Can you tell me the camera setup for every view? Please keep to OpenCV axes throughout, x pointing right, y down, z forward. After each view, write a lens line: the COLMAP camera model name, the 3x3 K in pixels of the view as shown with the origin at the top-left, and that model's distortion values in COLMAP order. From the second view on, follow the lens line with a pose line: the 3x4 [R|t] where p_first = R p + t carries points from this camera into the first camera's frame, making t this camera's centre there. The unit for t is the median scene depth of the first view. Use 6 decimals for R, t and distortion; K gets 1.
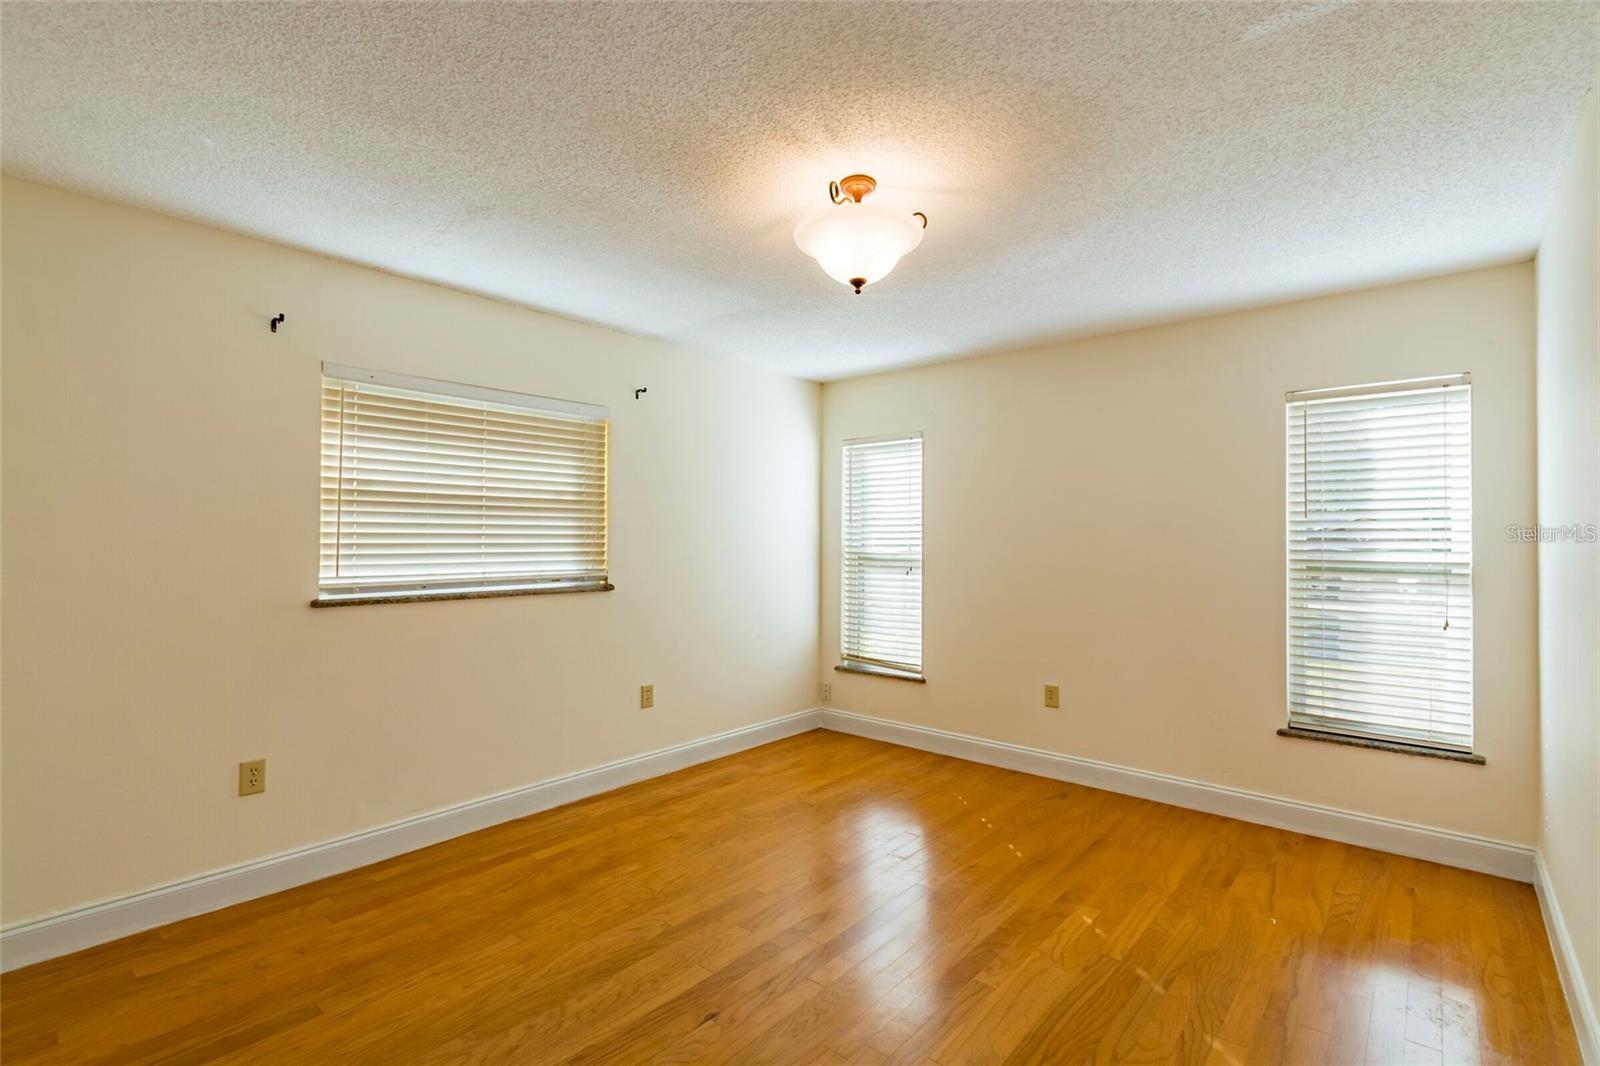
lens RADIAL K [[755.4, 0, 806.4], [0, 755.4, 537.6], [0, 0, 1]] dist [0.018830, -0.010878]
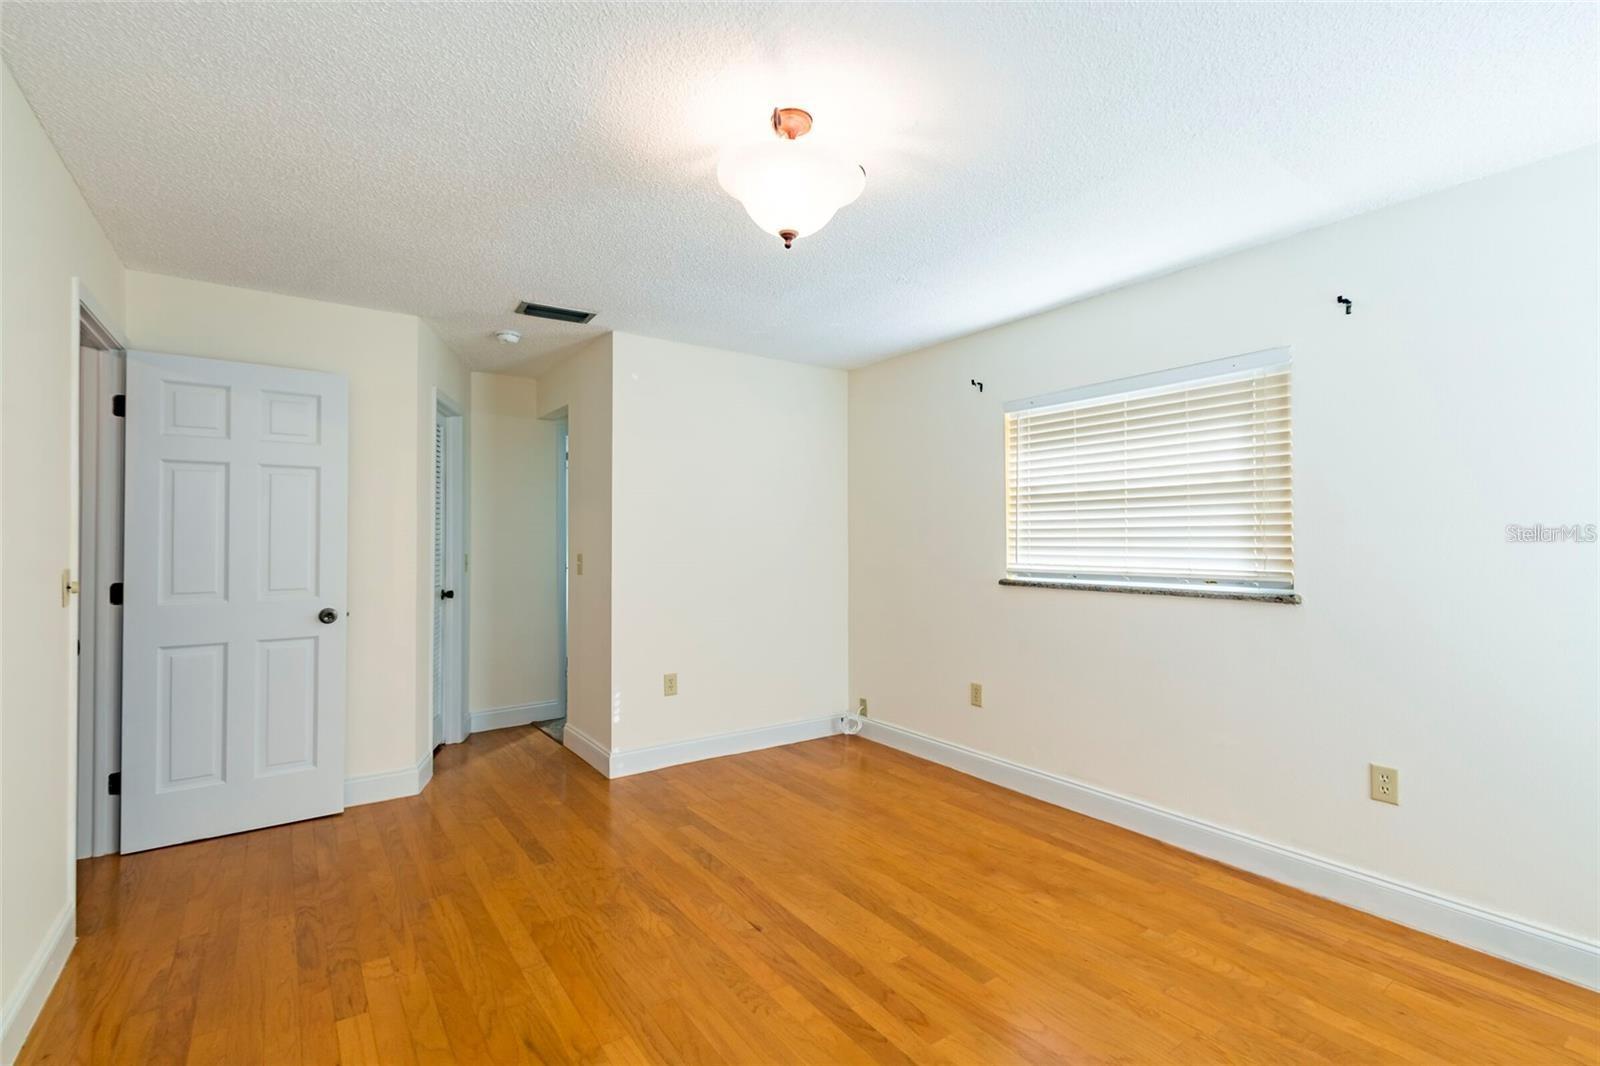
lens RADIAL K [[739.3, 0, 806.4], [0, 739.3, 532.7], [0, 0, 1]] dist [-0.009720, -0.000498]
pose [[-0.268063, -0.016975, -0.963252, 0.646447], [-0.003956, 0.999856, -0.016519, 0.020668], [0.963393, -0.000618, -0.268091, 0.916662]]
